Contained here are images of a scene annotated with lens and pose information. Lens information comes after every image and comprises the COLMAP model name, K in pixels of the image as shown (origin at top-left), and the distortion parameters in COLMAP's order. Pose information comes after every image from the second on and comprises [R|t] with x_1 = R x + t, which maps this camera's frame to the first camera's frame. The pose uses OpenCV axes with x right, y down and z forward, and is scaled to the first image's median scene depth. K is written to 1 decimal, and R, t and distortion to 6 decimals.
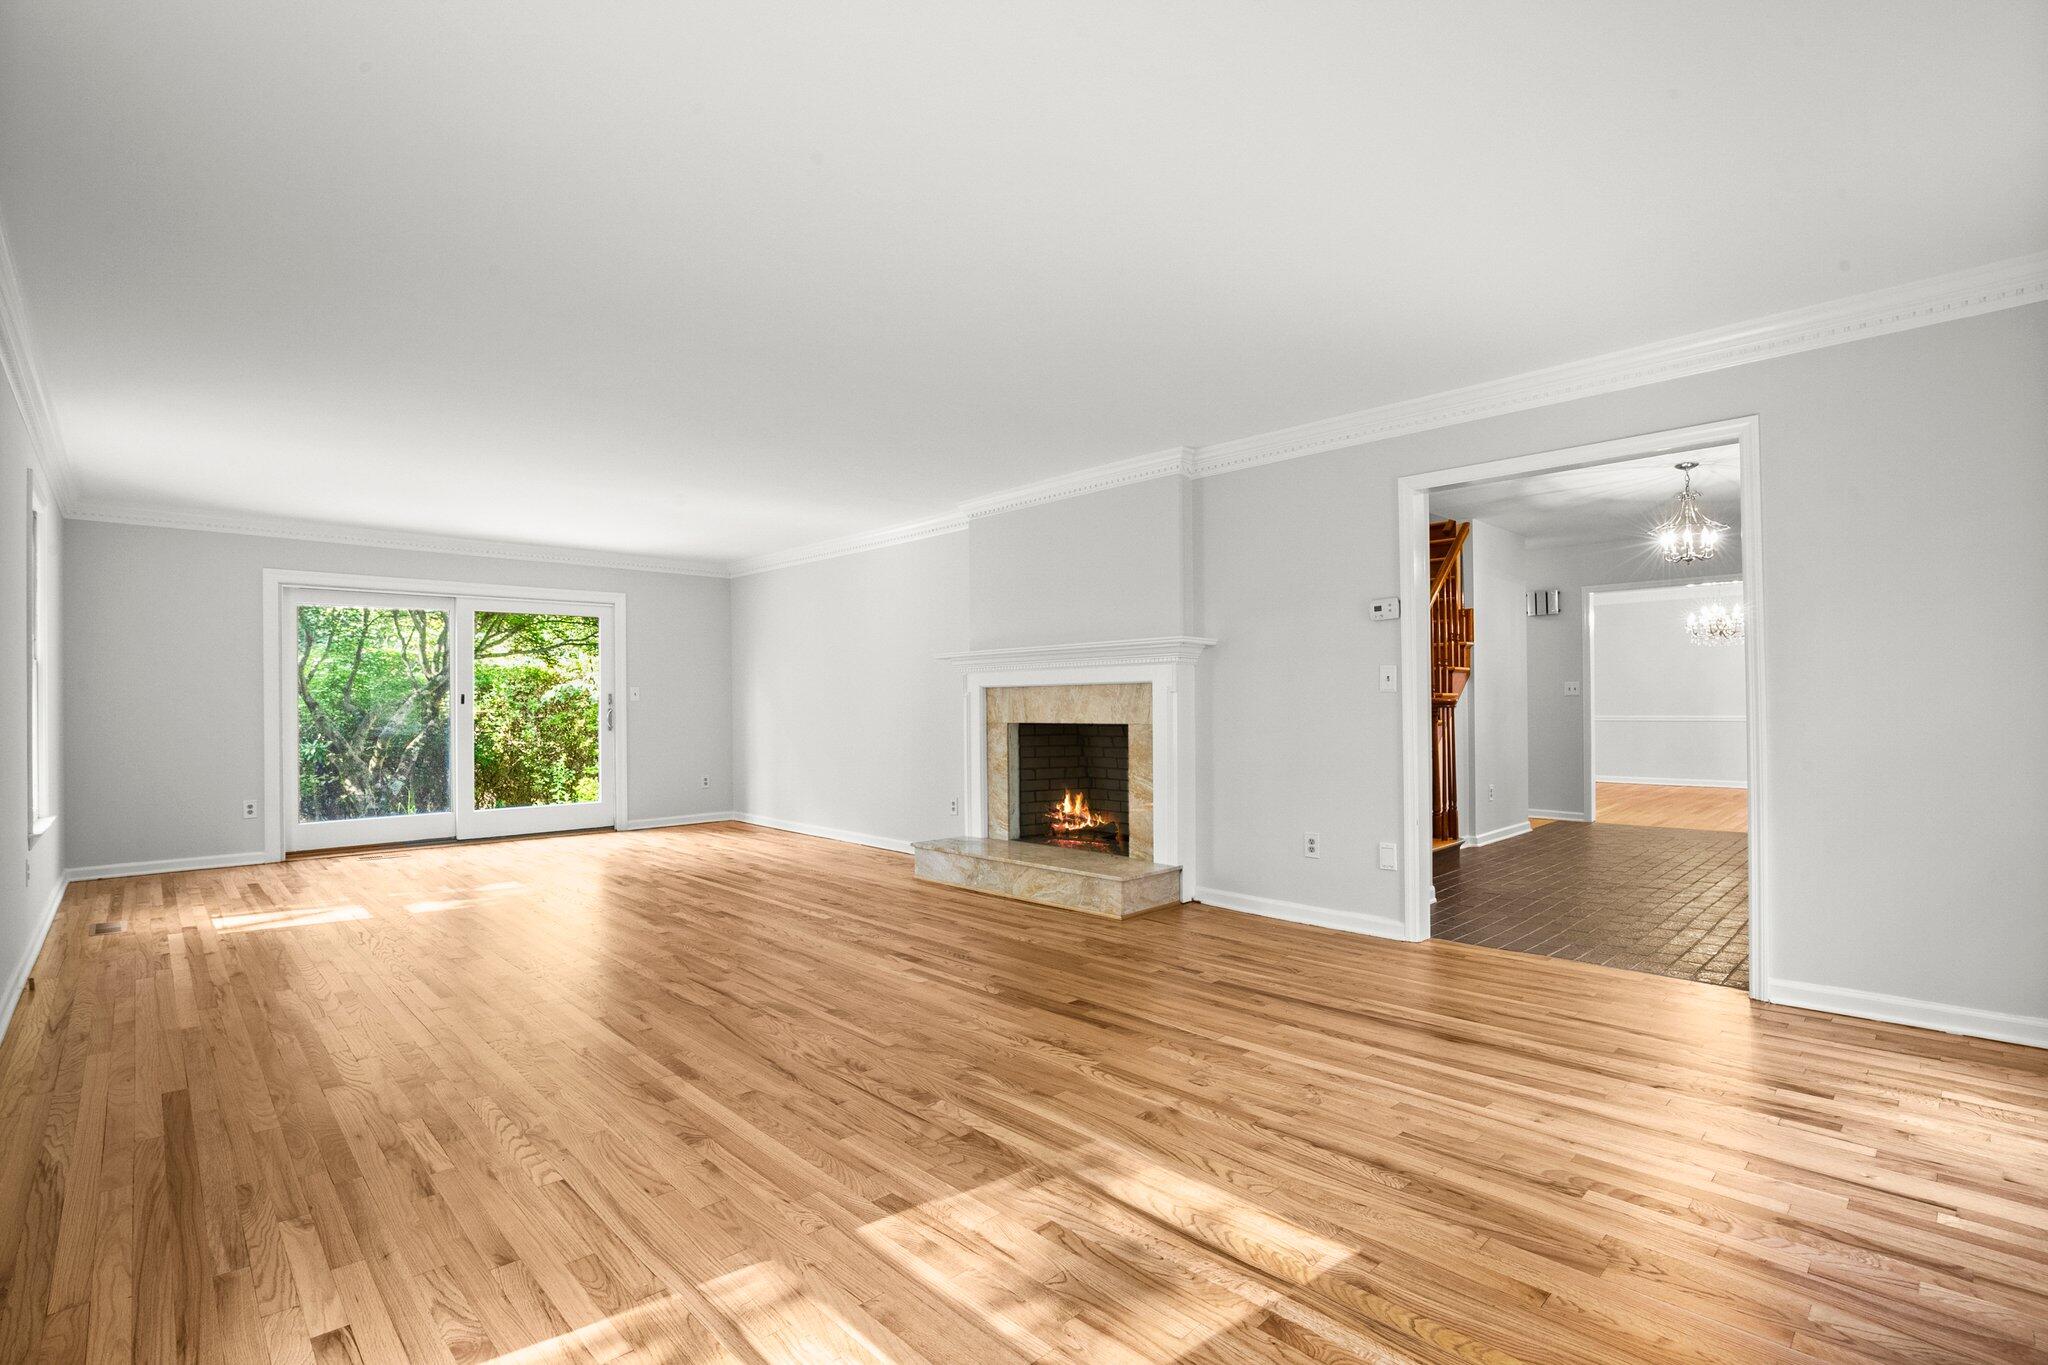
lens RADIAL K [[931.6, 0, 1025.6], [0, 931.6, 693.9], [0, 0, 1]] dist [0.006288, -0.000819]
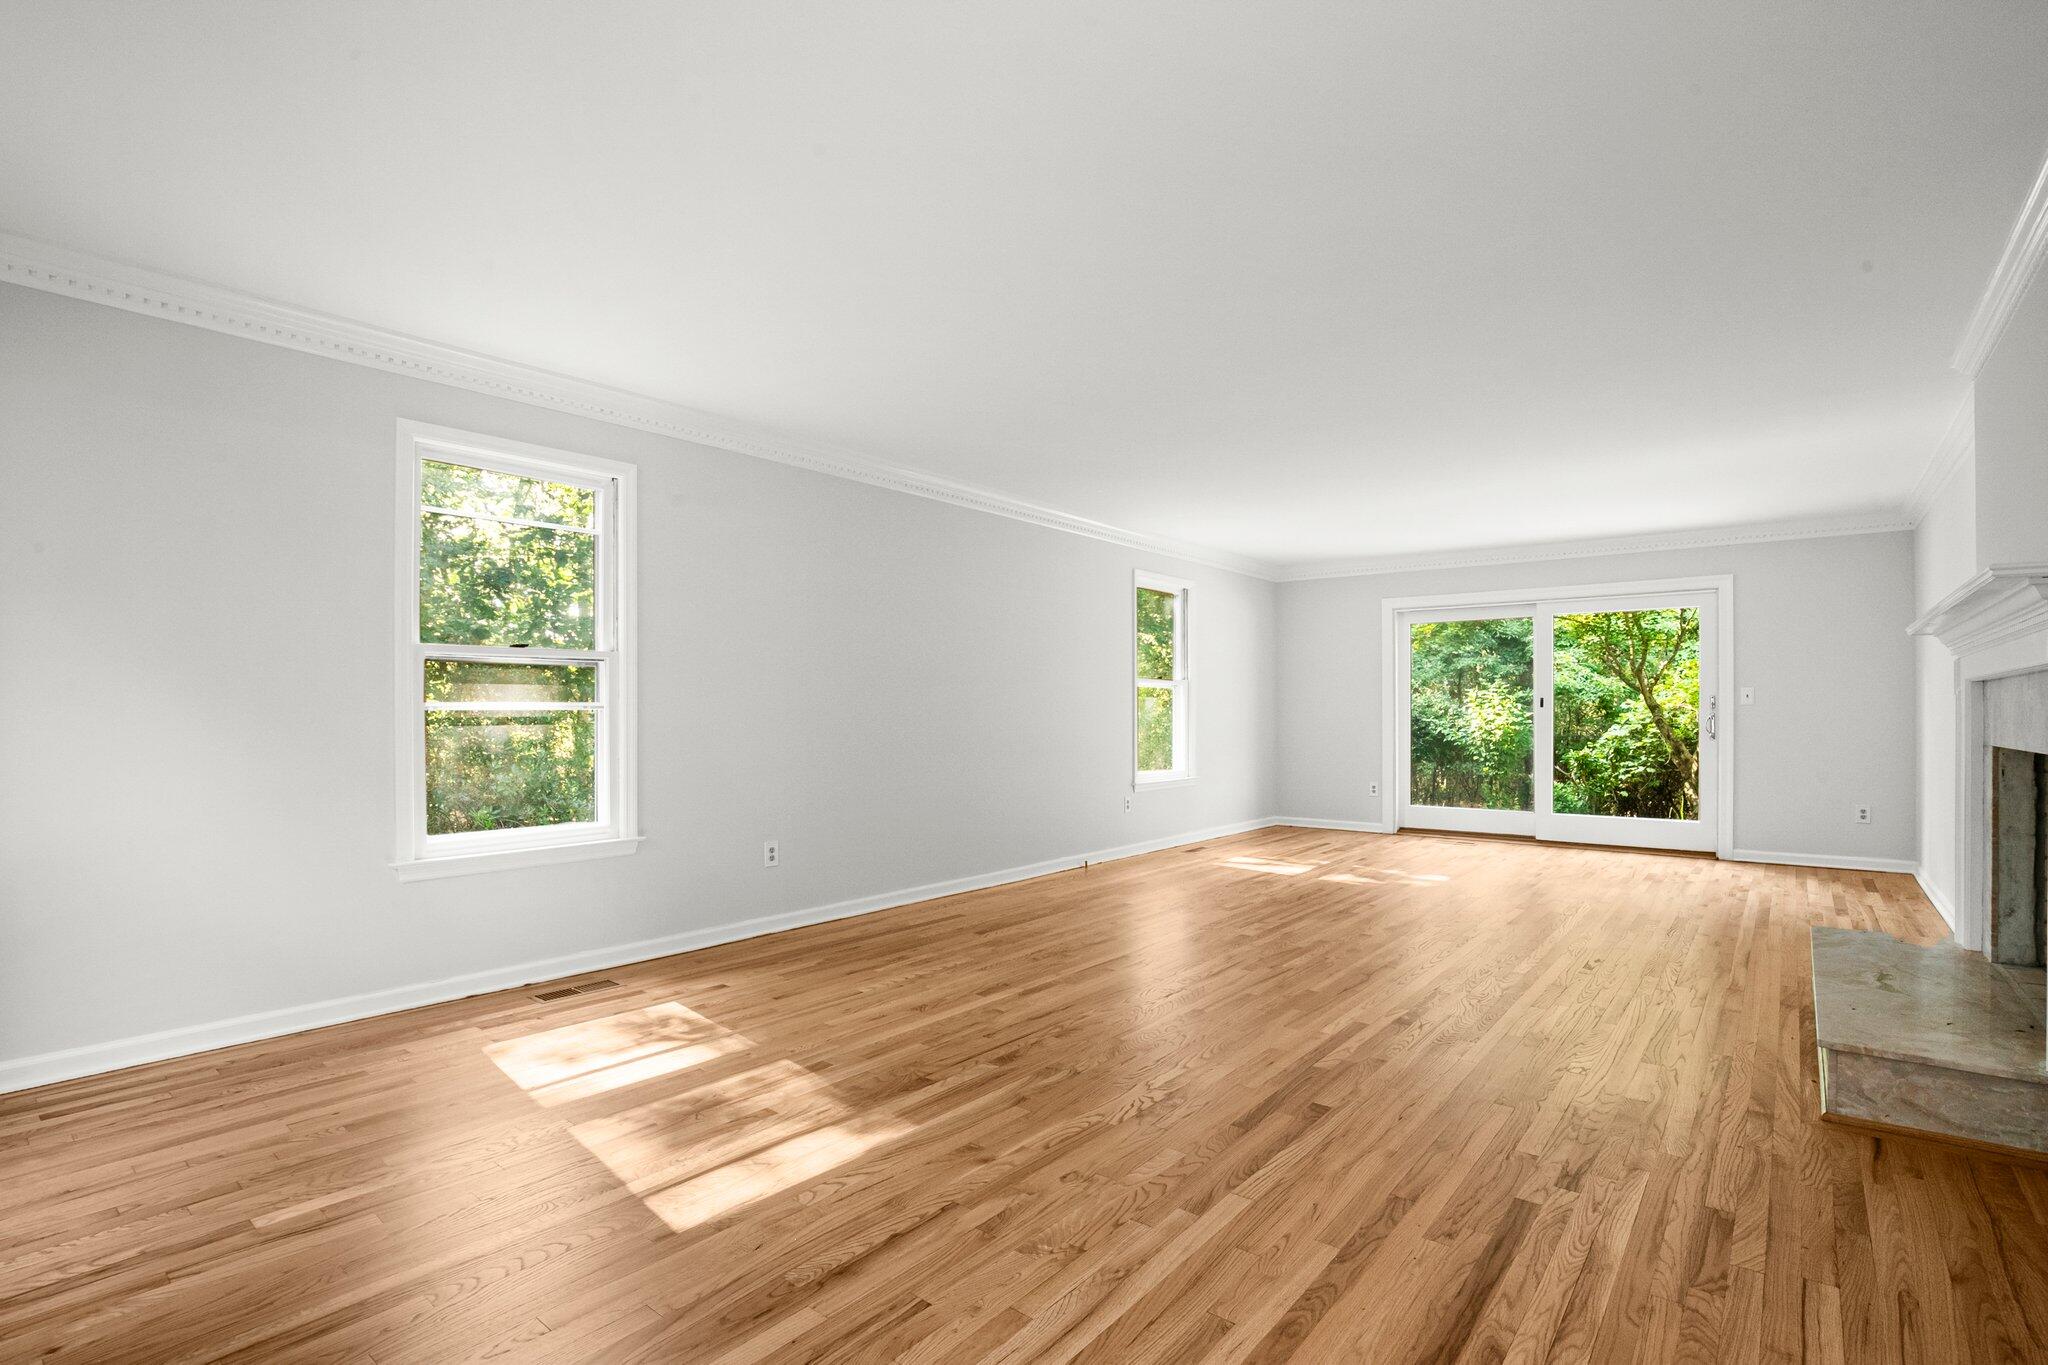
lens RADIAL K [[931.6, 0, 1044.1], [0, 931.6, 721.7], [0, 0, 1]] dist [0.006288, -0.000819]
pose [[0.132621, 0.006122, -0.991148, 0.996745], [0.022387, 0.999707, 0.009170, 0.005204], [0.990914, -0.023405, 0.132445, 0.873746]]
